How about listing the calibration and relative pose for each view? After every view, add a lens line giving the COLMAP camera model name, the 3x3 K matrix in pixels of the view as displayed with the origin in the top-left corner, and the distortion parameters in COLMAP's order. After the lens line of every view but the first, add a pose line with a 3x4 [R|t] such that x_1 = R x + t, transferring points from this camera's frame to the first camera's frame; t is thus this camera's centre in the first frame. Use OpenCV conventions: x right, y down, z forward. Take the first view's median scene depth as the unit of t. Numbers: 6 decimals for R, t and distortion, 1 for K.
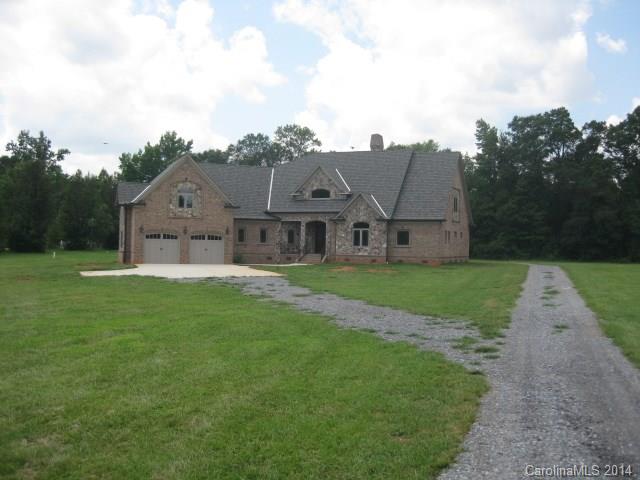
lens RADIAL K [[699.9, 0, 320.0], [0, 699.9, 240.0], [0, 0, 1]] dist [-0.227366, 0.308777]
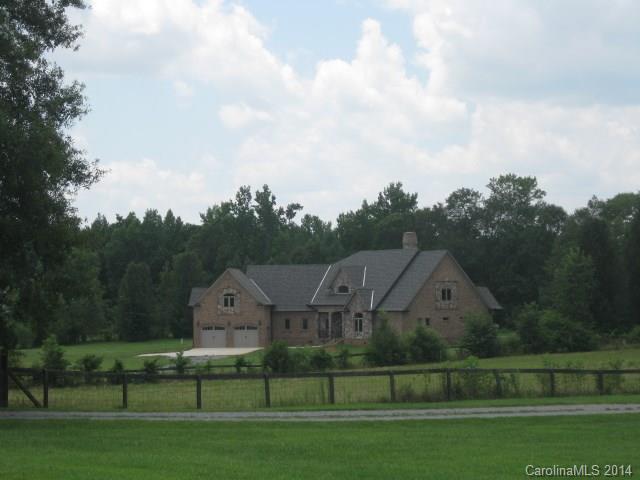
lens RADIAL K [[1585.4, 0, 320.0], [0, 1585.4, 240.0], [0, 0, 1]] dist [-0.030067, -0.045340]
pose [[0.873584, -0.046580, -0.484439, 1.398994], [0.032500, 0.998771, -0.037428, -0.052095], [0.485587, 0.016952, 0.874024, -1.560144]]
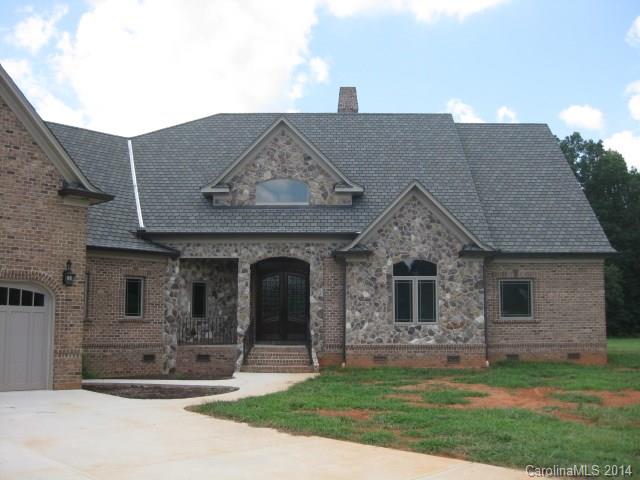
lens RADIAL K [[699.9, 0, 320.0], [0, 699.9, 240.0], [0, 0, 1]] dist [-0.227366, 0.308777]
pose [[0.915443, 0.032216, 0.401156, -0.143584], [0.011375, 0.994321, -0.105810, 0.003862], [-0.402287, 0.101426, 0.909878, 0.663819]]
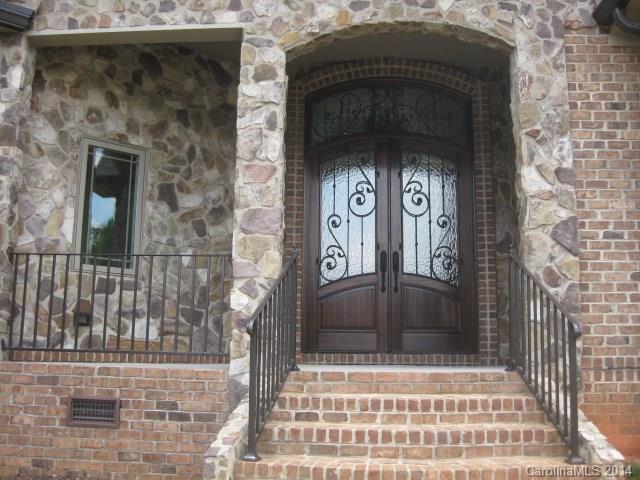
lens RADIAL K [[699.9, 0, 320.0], [0, 699.9, 240.0], [0, 0, 1]] dist [-0.227366, 0.308777]
pose [[0.934398, 0.052600, 0.352325, -0.051845], [0.000999, 0.988648, -0.150247, 0.018288], [-0.356229, 0.140743, 0.923738, 0.944759]]
